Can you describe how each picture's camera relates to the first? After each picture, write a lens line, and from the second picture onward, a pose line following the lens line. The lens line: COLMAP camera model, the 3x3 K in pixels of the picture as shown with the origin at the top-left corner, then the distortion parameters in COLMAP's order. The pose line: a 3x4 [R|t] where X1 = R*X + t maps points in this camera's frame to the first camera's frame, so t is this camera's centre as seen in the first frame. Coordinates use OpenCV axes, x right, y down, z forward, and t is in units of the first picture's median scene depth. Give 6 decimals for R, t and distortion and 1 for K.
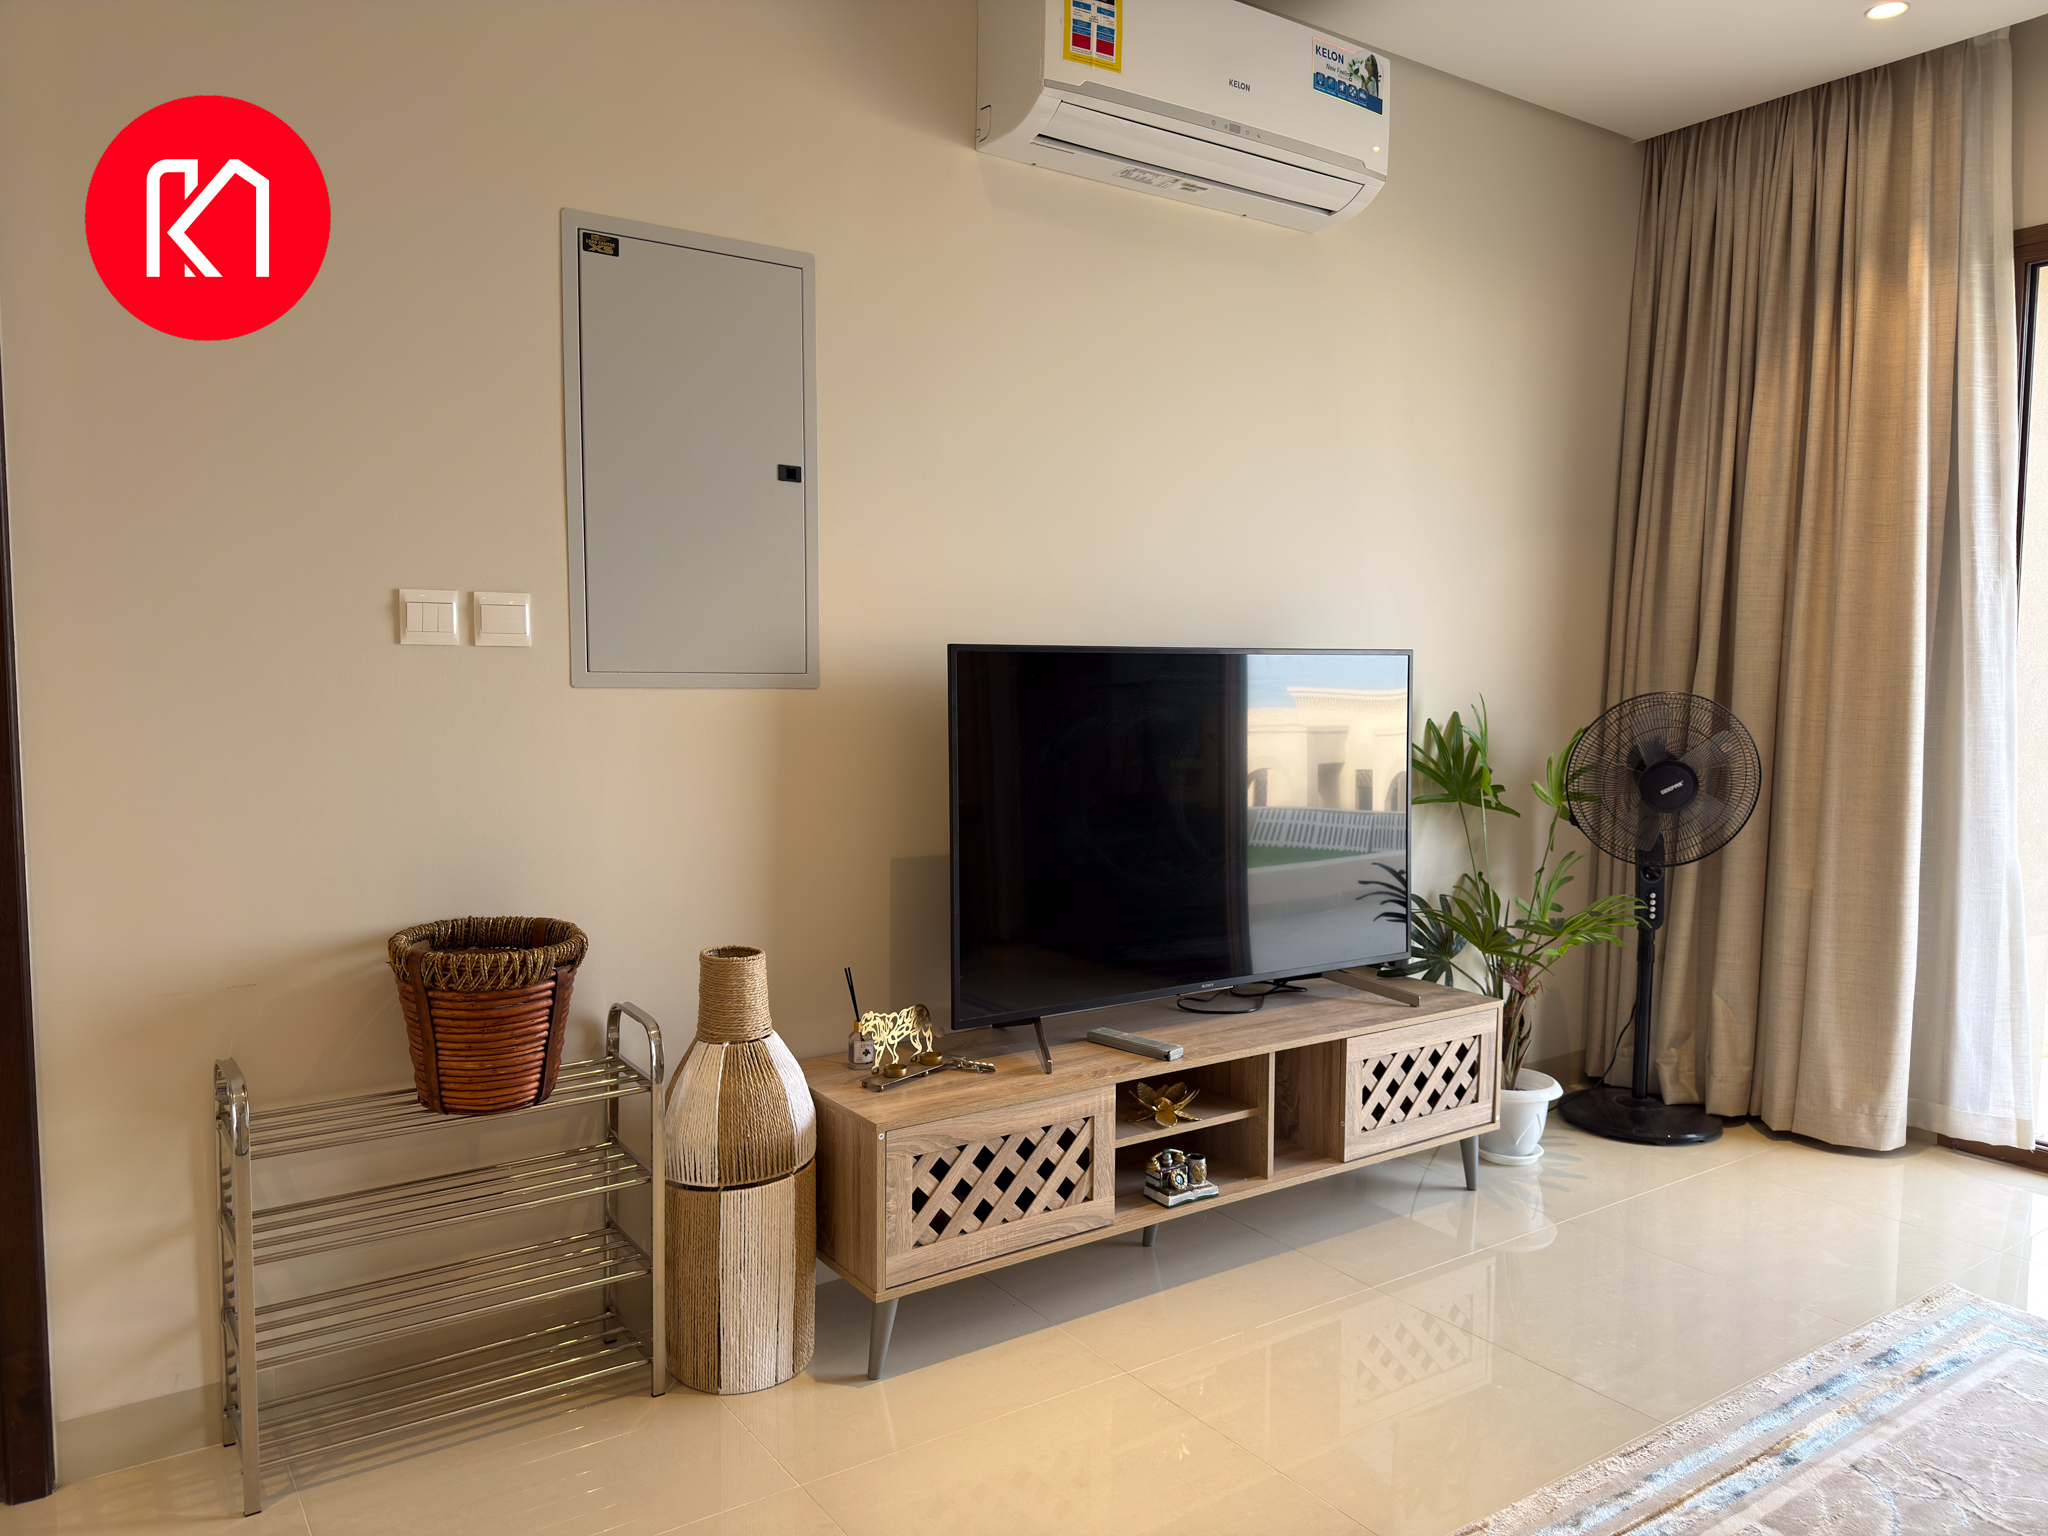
lens RADIAL K [[1447.3, 0, 1024.6], [0, 1447.3, 773.9], [0, 0, 1]] dist [0.038044, -0.035547]
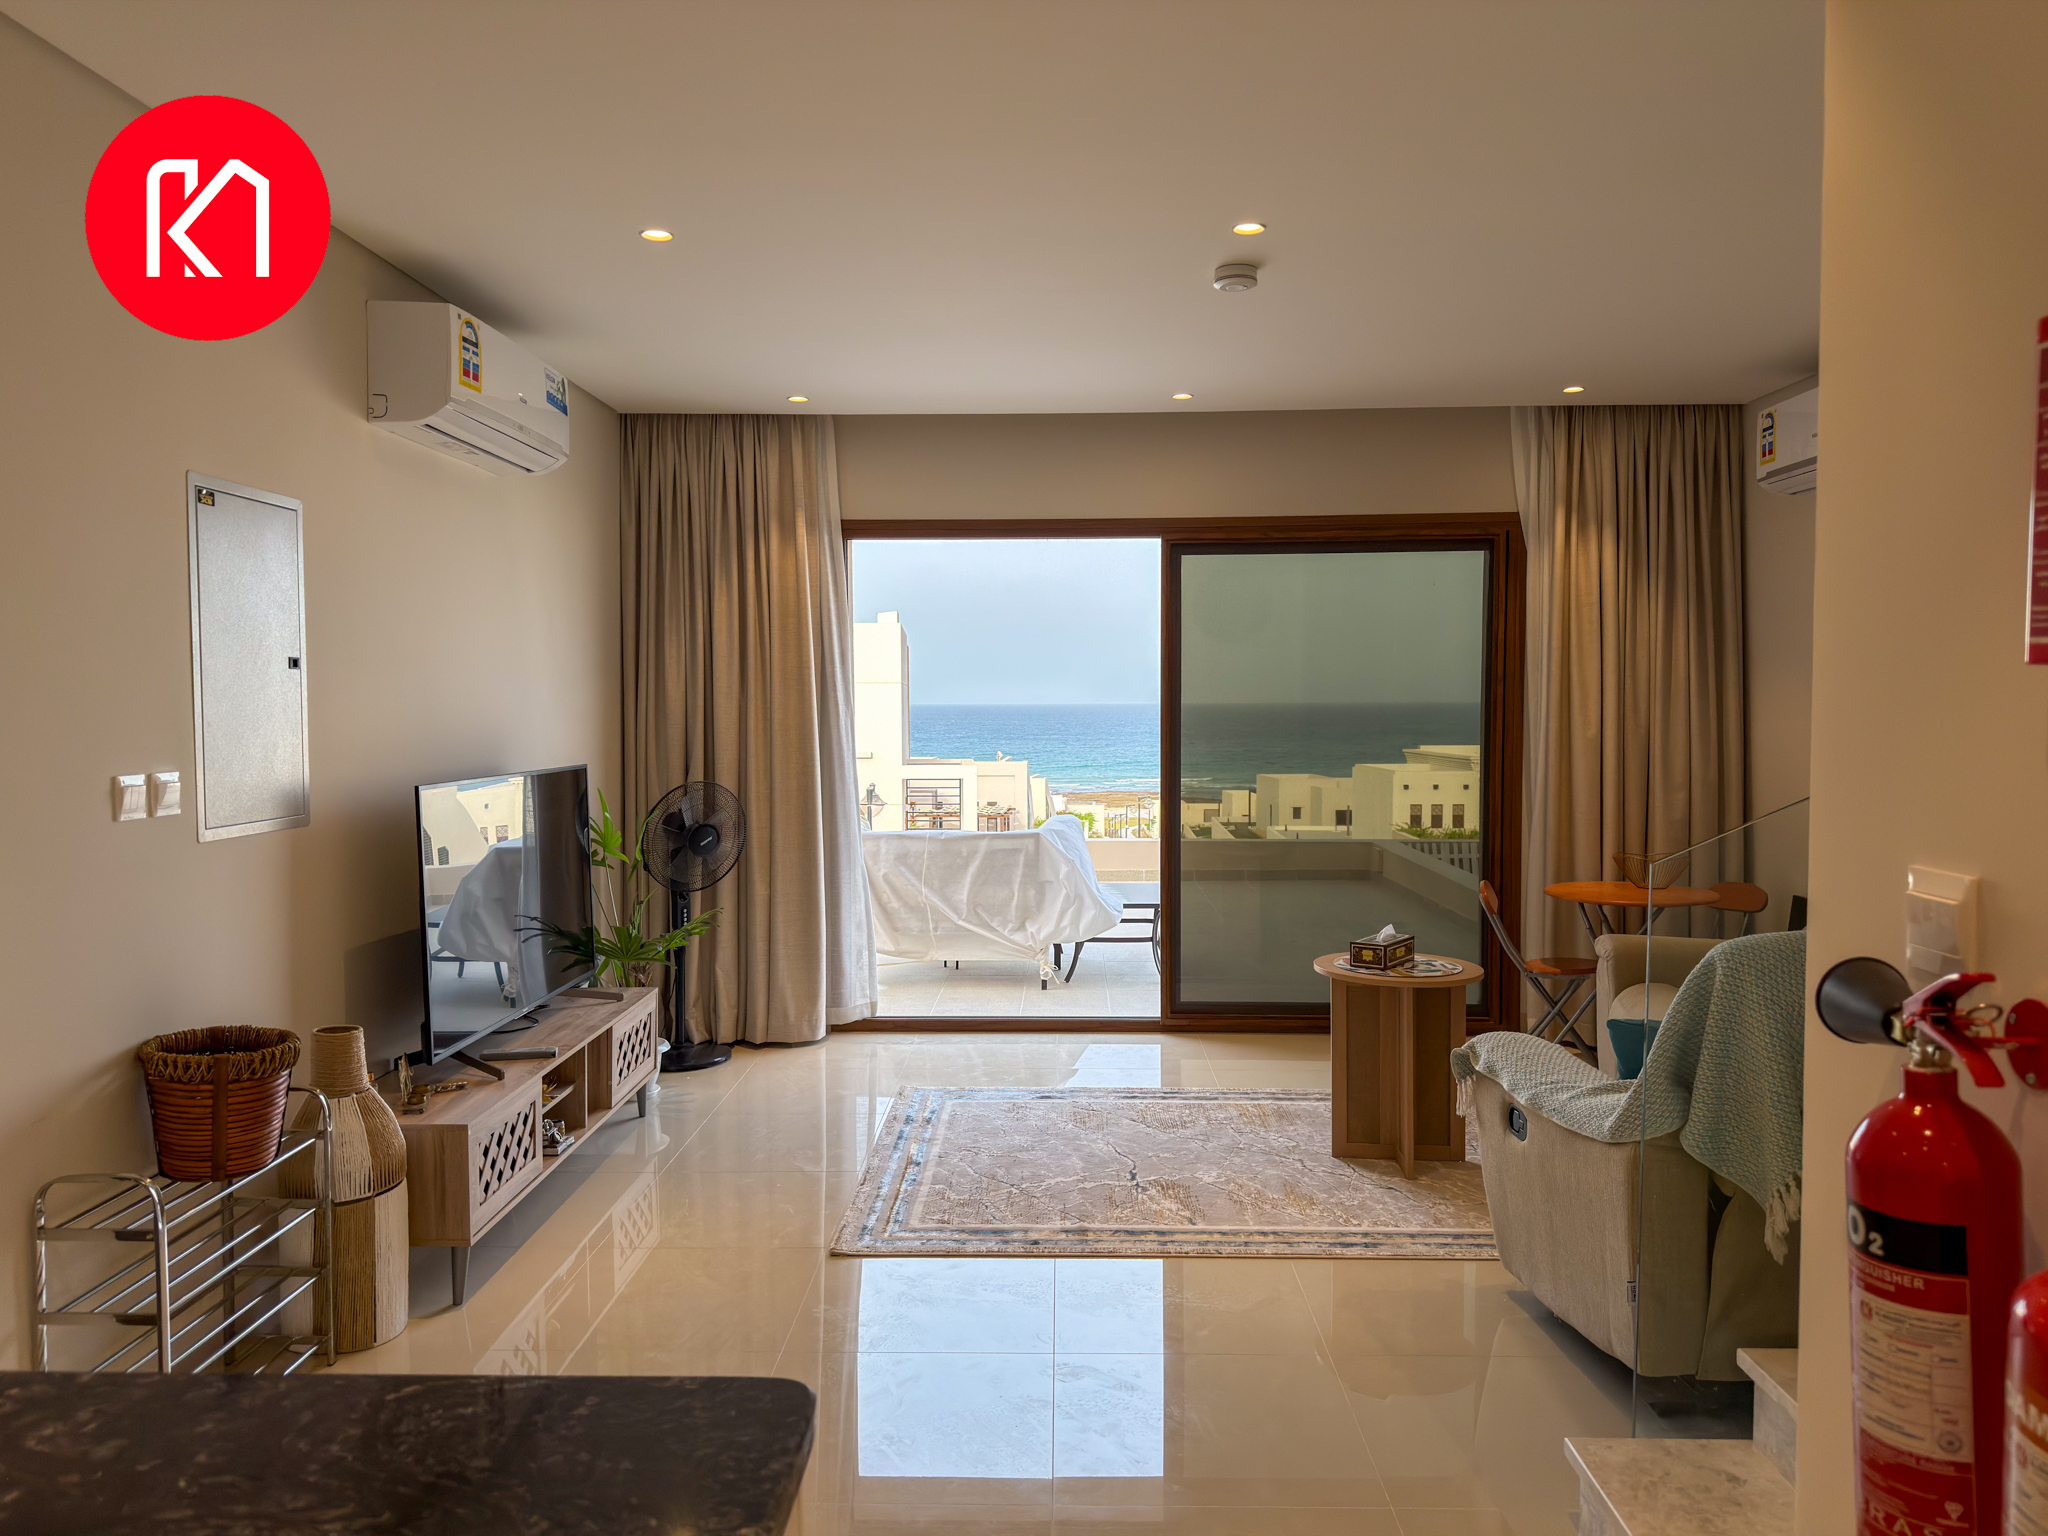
lens RADIAL K [[1426.2, 0, 1026.0], [0, 1426.2, 768.8], [0, 0, 1]] dist [0.107590, -0.177753]
pose [[0.588107, -0.049711, 0.807254, -0.732624], [0.074191, 0.997217, 0.007358, -0.065810], [-0.805373, 0.055563, 0.590159, -0.257742]]
